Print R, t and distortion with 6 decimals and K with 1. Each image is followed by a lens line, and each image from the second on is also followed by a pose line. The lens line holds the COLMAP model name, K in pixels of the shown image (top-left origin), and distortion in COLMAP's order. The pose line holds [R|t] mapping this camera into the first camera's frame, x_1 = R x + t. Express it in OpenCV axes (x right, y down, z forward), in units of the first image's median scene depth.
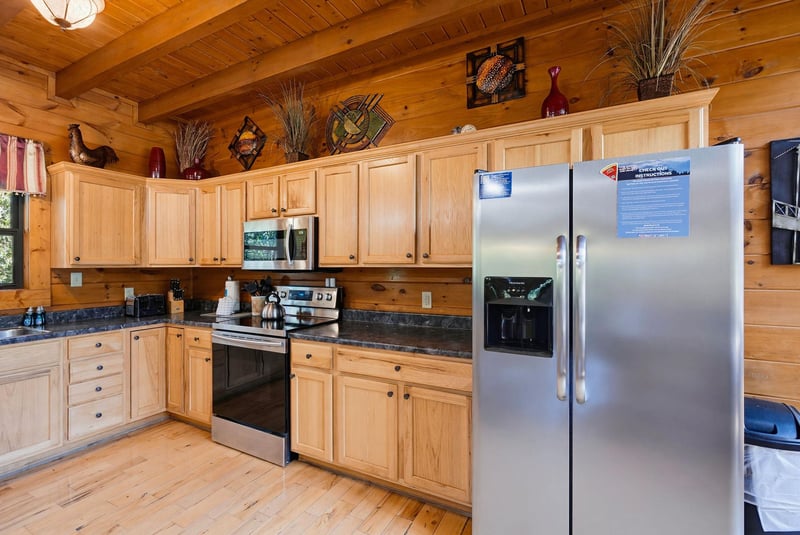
lens RADIAL K [[357.2, 0, 397.1], [0, 357.2, 265.3], [0, 0, 1]] dist [-0.001094, 0.000802]
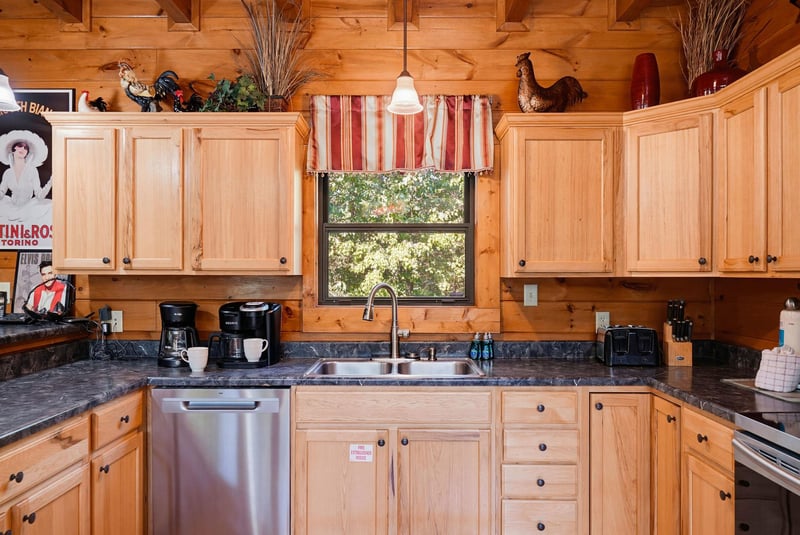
lens RADIAL K [[556.2, 0, 396.3], [0, 556.2, 275.6], [0, 0, 1]] dist [-0.004275, 0.004616]
pose [[0.461652, 0.004504, -0.887050, -0.125258], [0.001031, 0.999984, 0.005614, -0.001926], [0.887060, -0.003507, 0.461640, 0.350106]]
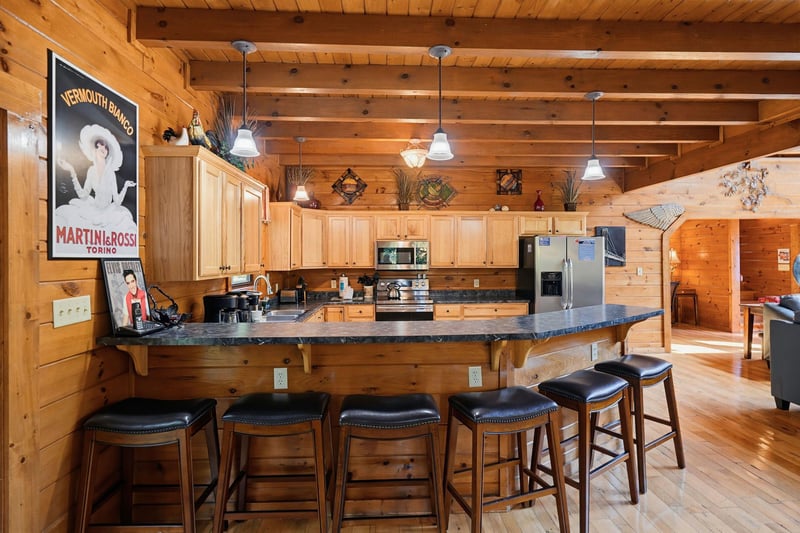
lens RADIAL K [[382.2, 0, 402.2], [0, 382.2, 258.8], [0, 0, 1]] dist [-0.002135, 0.000354]
pose [[0.868446, -0.001466, 0.495782, -1.321786], [-0.000188, 0.999995, 0.003286, -0.048836], [-0.495784, -0.002947, 0.868441, -0.671589]]
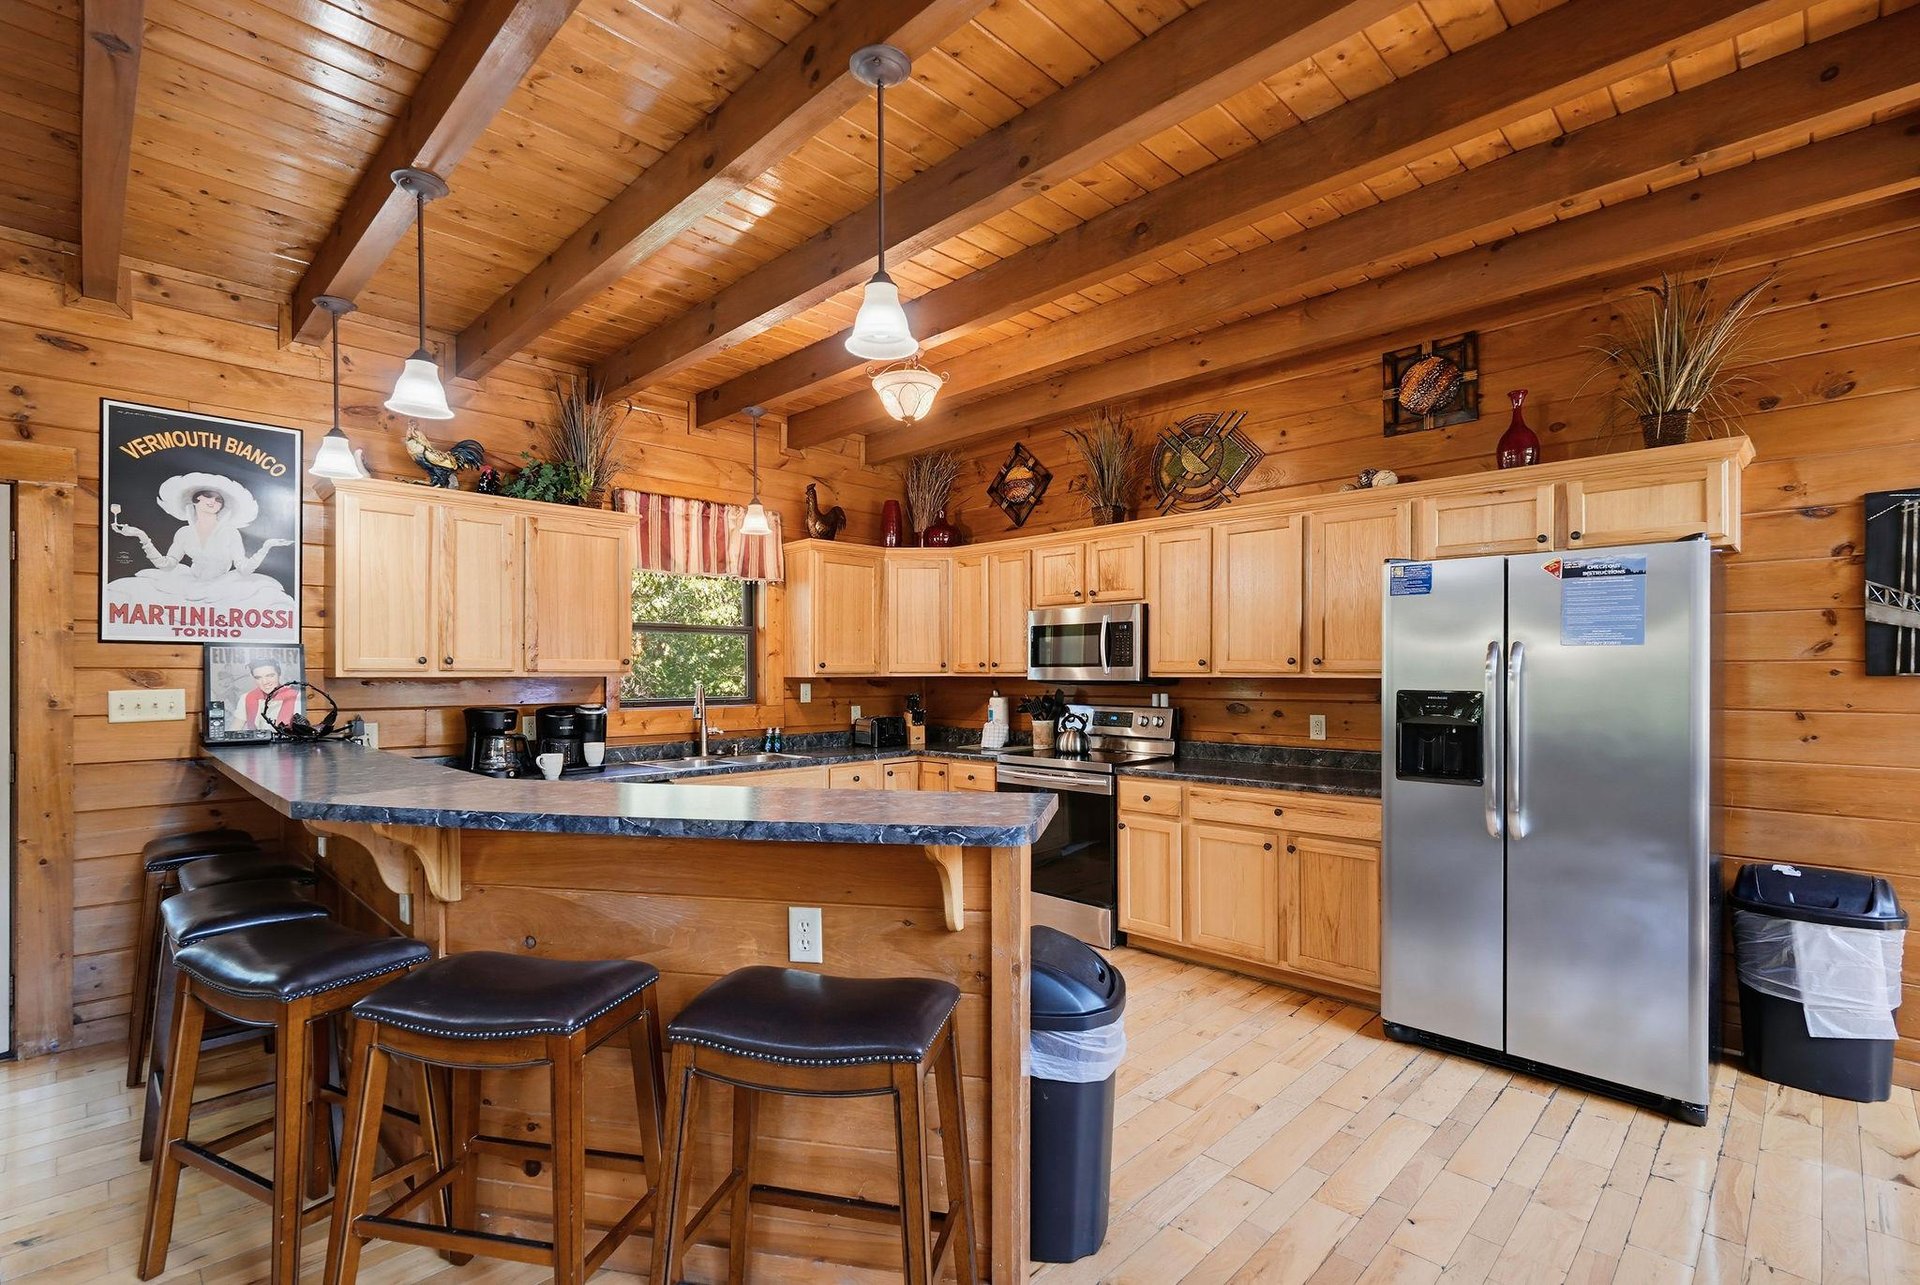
lens RADIAL K [[857.3, 0, 977.6], [0, 857.3, 672.8], [0, 0, 1]] dist [-0.001094, 0.000802]
pose [[0.960443, 0.000498, -0.278475, -0.075342], [0.000681, 0.999991, 0.004136, -0.009760], [0.278474, -0.004162, 0.960435, -0.659465]]
